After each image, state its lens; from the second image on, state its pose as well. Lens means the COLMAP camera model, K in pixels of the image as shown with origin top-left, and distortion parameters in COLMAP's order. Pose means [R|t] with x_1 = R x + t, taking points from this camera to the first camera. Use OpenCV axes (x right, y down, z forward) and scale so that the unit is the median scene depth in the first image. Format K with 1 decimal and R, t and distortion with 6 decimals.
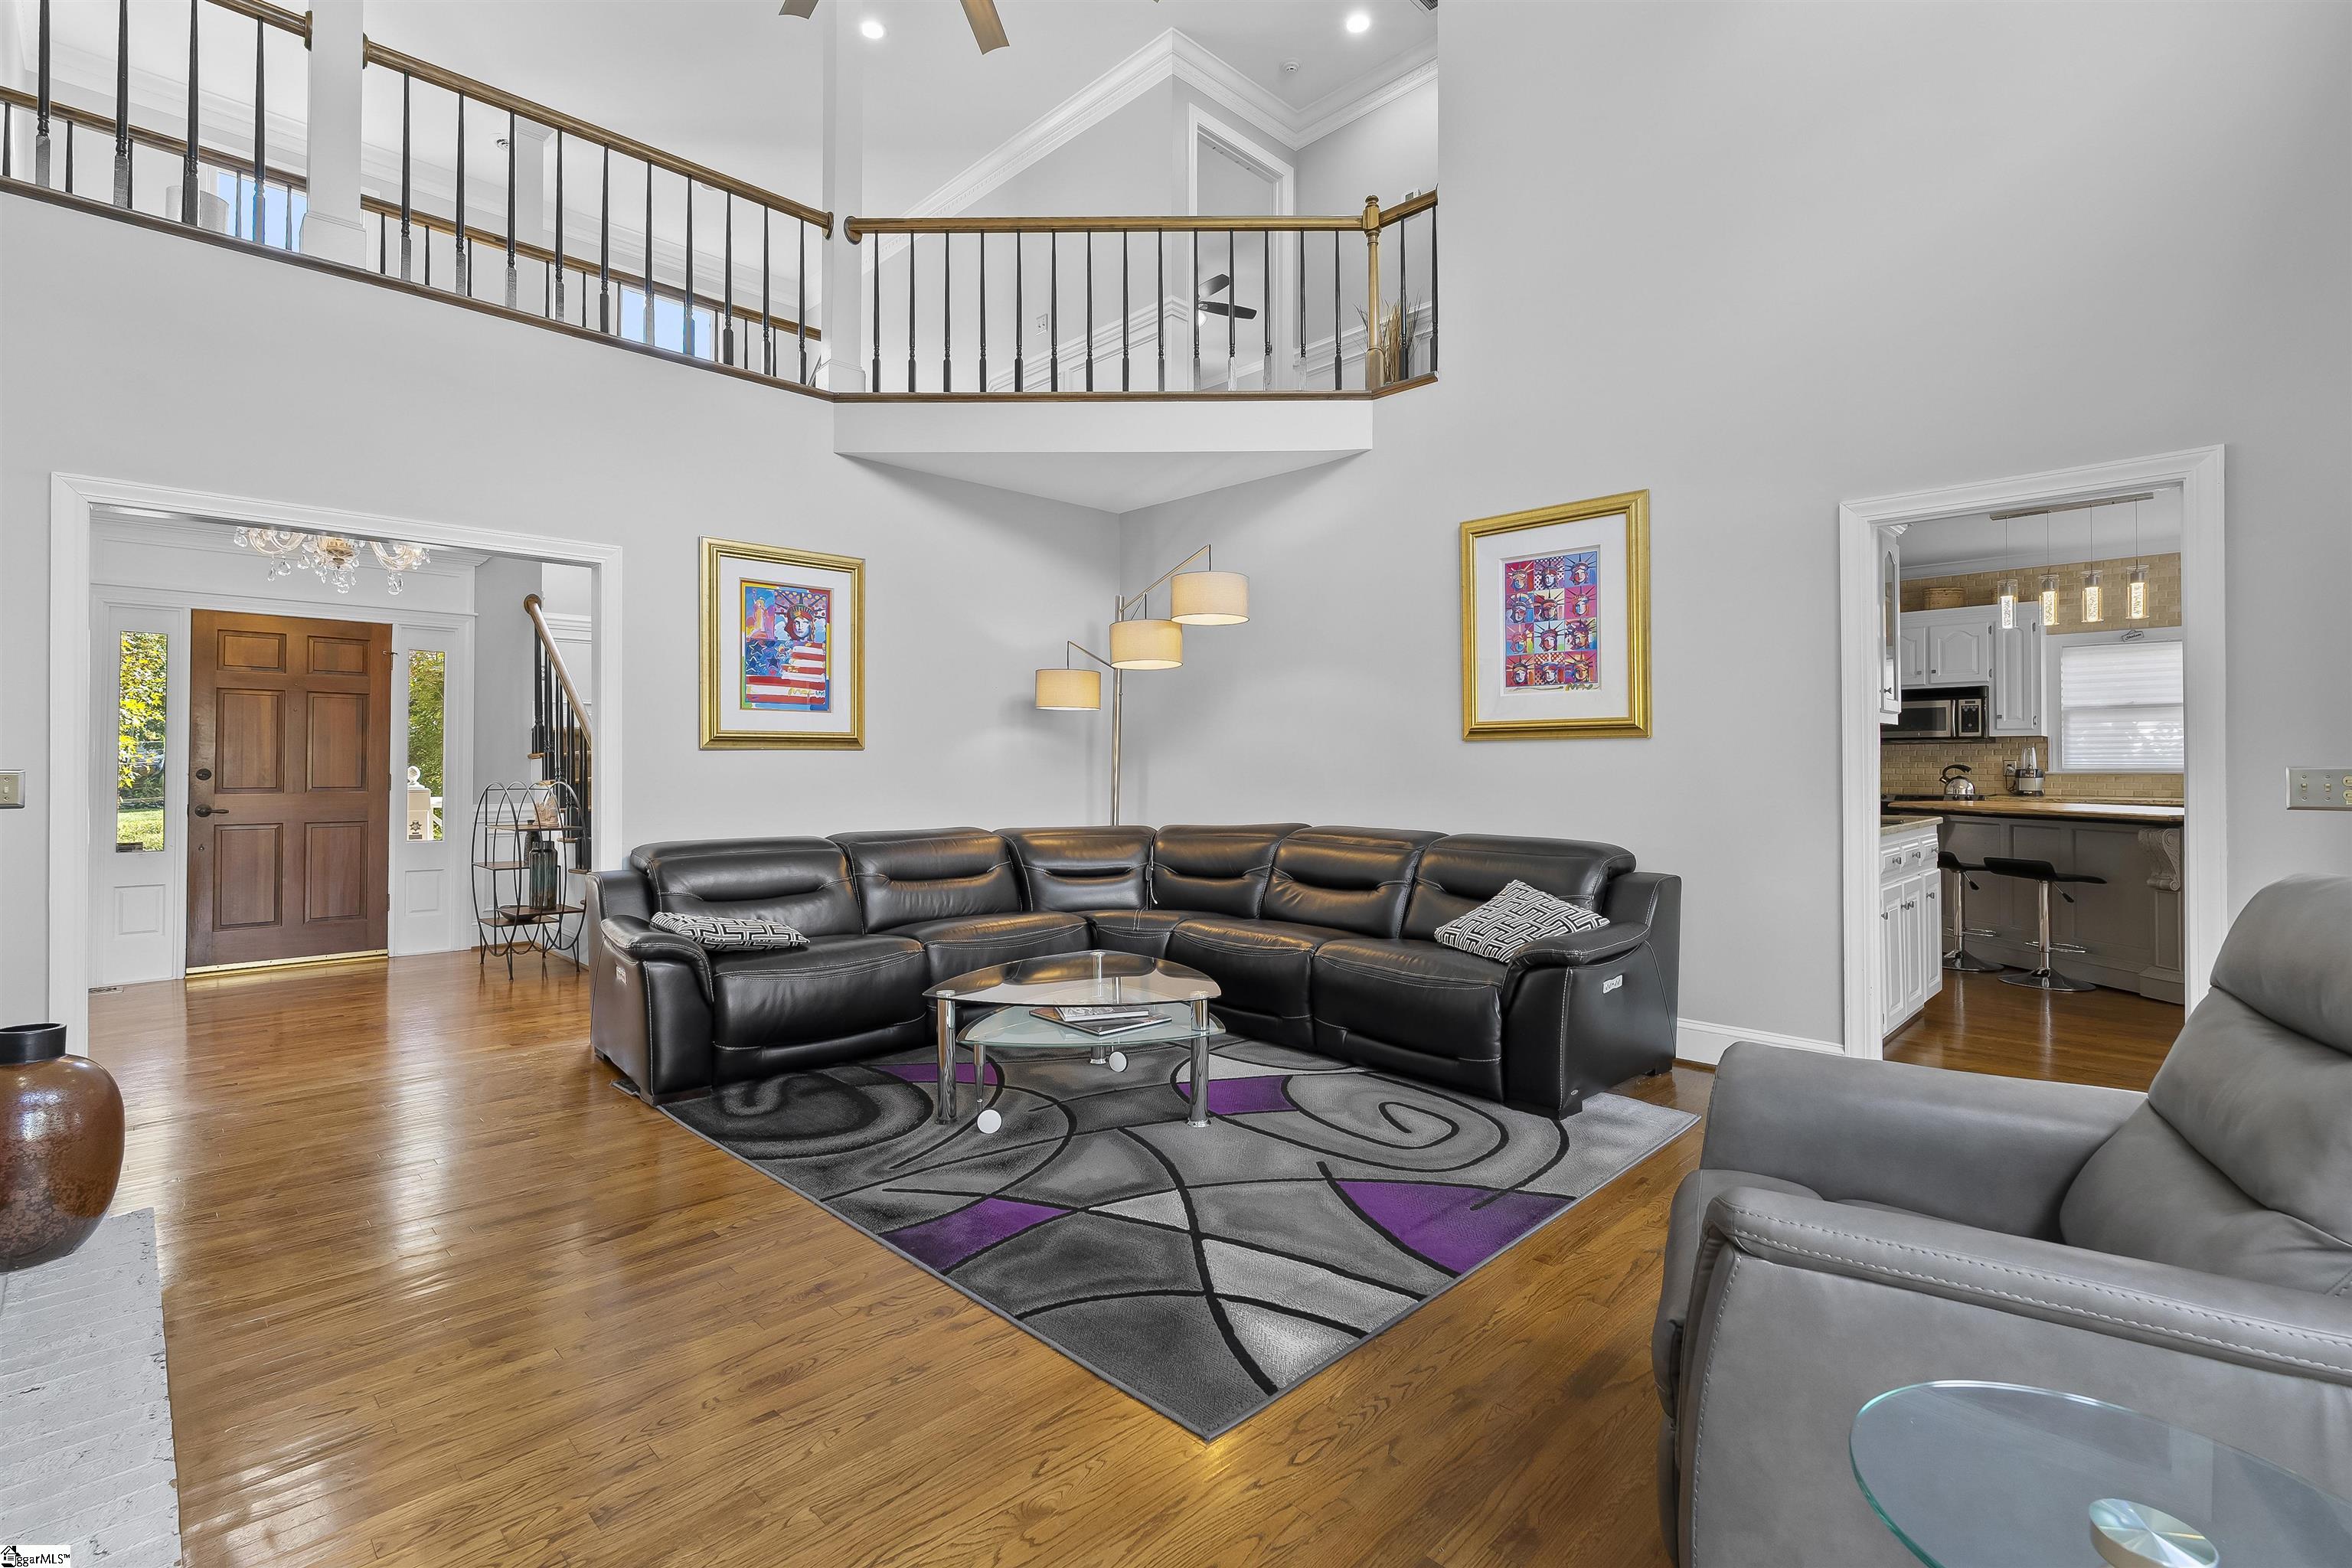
lens RADIAL K [[1070.4, 0, 1184.4], [0, 1070.4, 768.8], [0, 0, 1]] dist [0.001146, 0.000089]
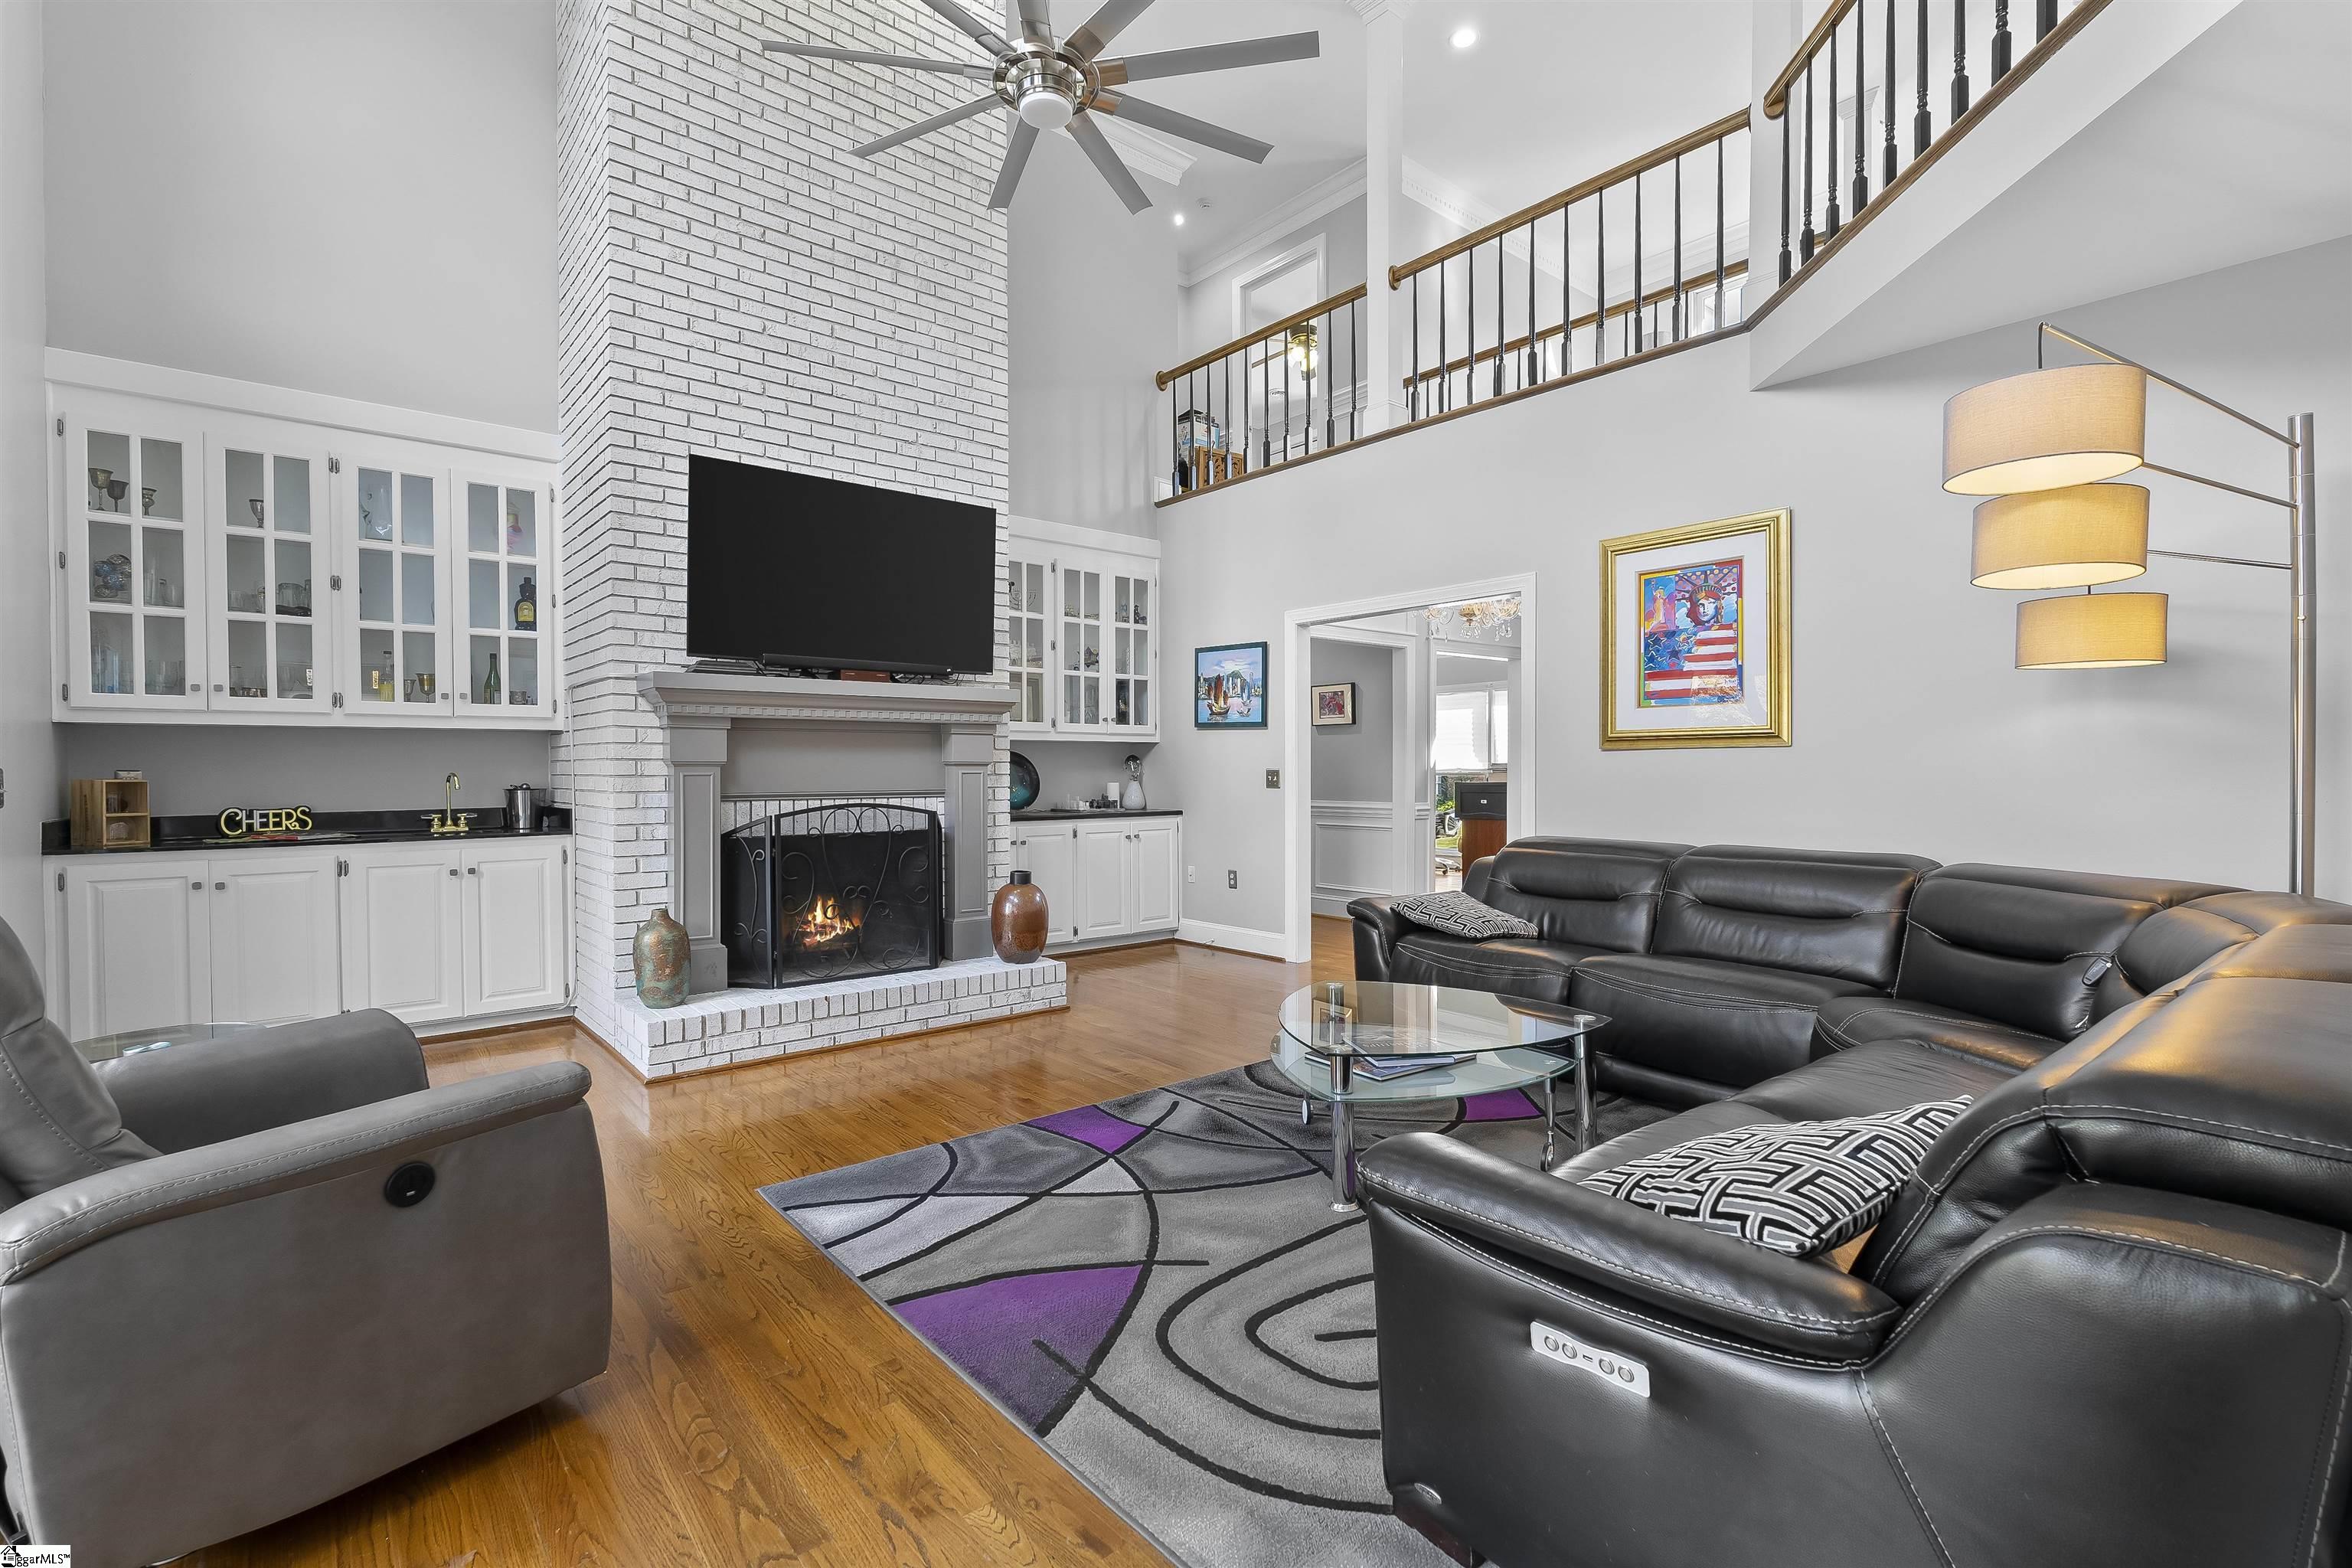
lens RADIAL K [[1062.6, 0, 1176.0], [0, 1062.6, 784.0], [0, 0, 1]] dist [0.000739, -0.000020]
pose [[-0.090239, 0.016218, -0.995788, 0.635507], [0.000813, 0.999868, 0.016211, -0.002794], [0.995920, 0.000653, -0.090241, 0.729254]]
